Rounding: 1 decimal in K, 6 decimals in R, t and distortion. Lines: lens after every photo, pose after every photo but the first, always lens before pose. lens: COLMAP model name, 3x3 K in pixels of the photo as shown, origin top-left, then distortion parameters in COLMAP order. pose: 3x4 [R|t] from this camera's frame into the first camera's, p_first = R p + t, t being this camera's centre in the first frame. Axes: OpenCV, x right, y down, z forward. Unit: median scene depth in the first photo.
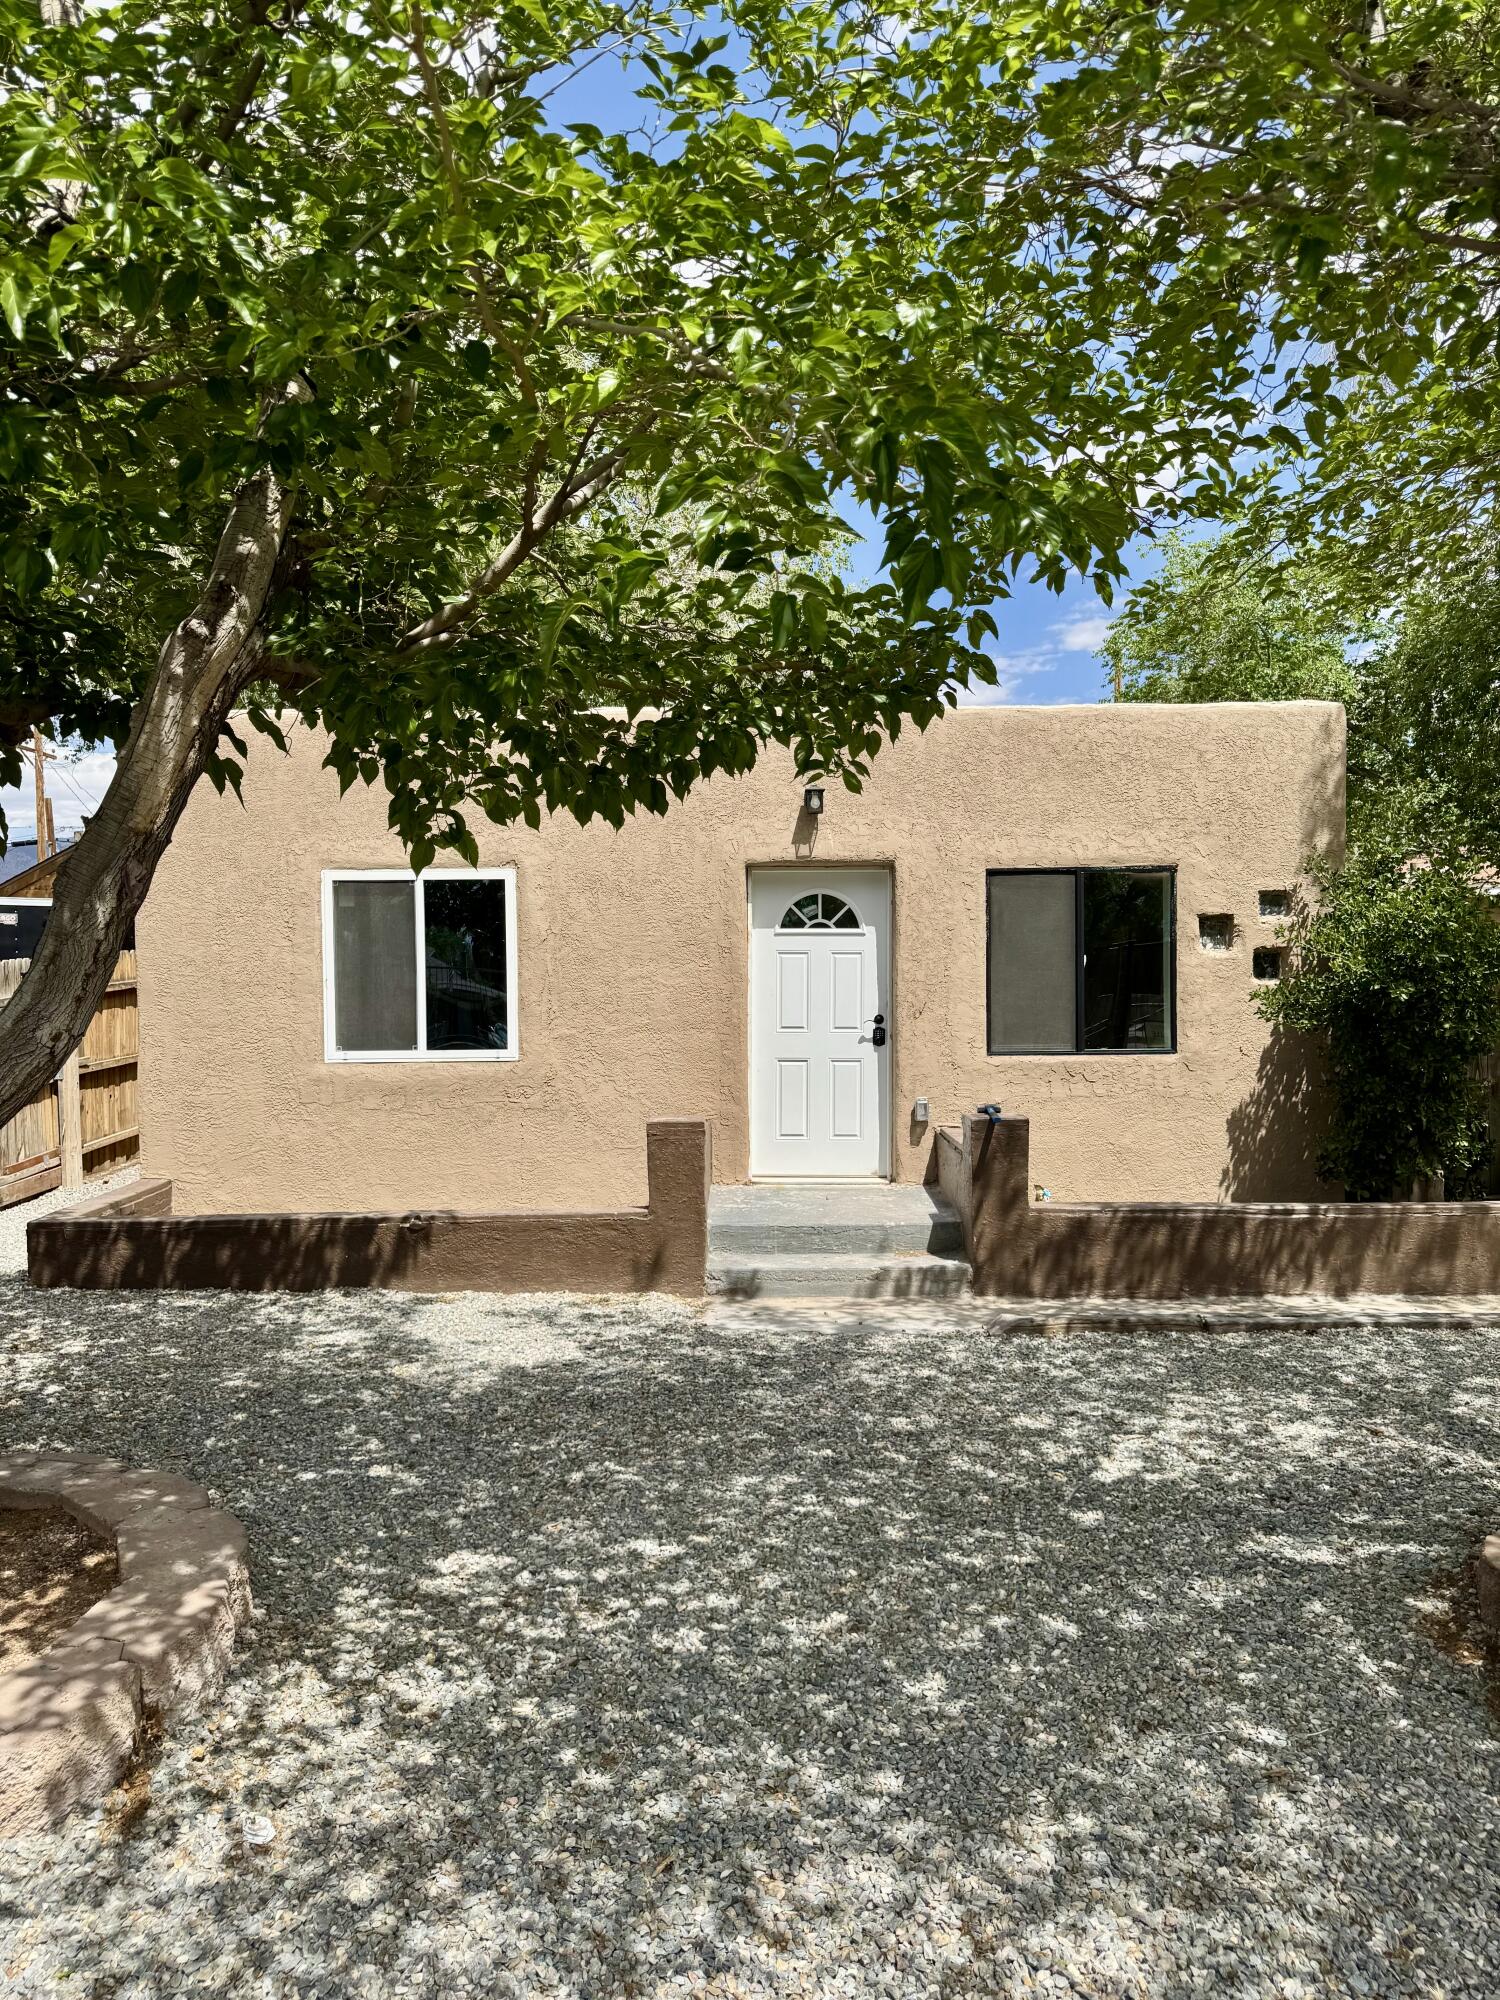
lens RADIAL K [[1427.0, 0, 733.4], [0, 1427.0, 989.2], [0, 0, 1]] dist [0.010416, -0.006062]
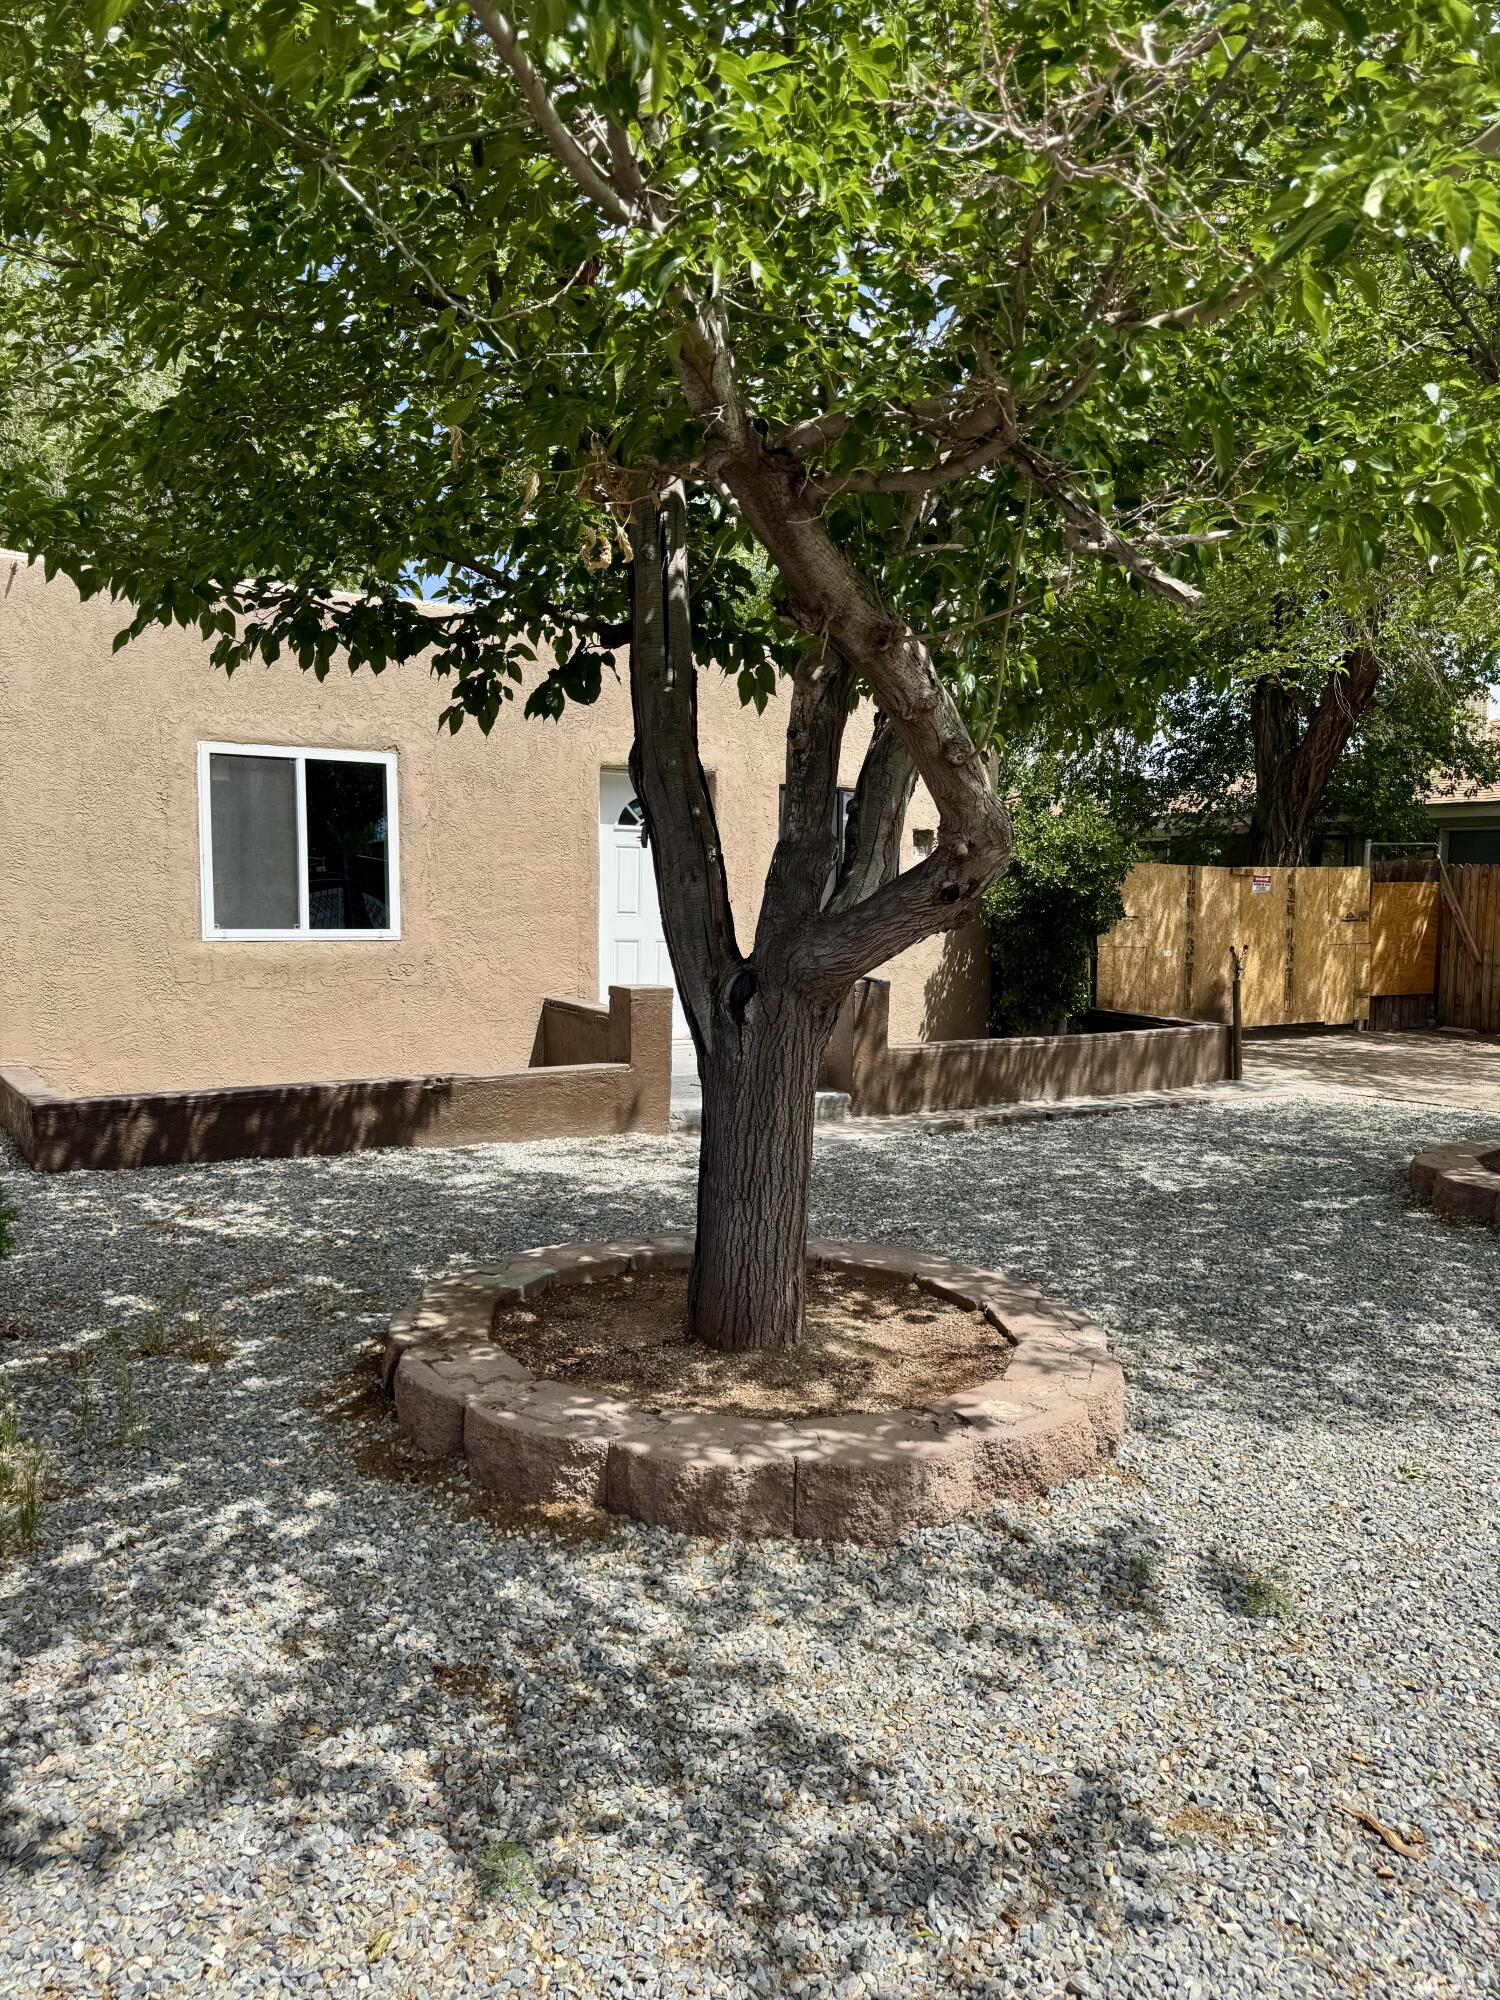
lens RADIAL K [[1427.0, 0, 745.6], [0, 1427.0, 1008.1], [0, 0, 1]] dist [0.010416, -0.006062]
pose [[0.839205, -0.022980, 0.543329, -0.509630], [-0.017534, 0.997444, 0.069269, 0.023104], [-0.543532, -0.067658, 0.836657, -0.021062]]
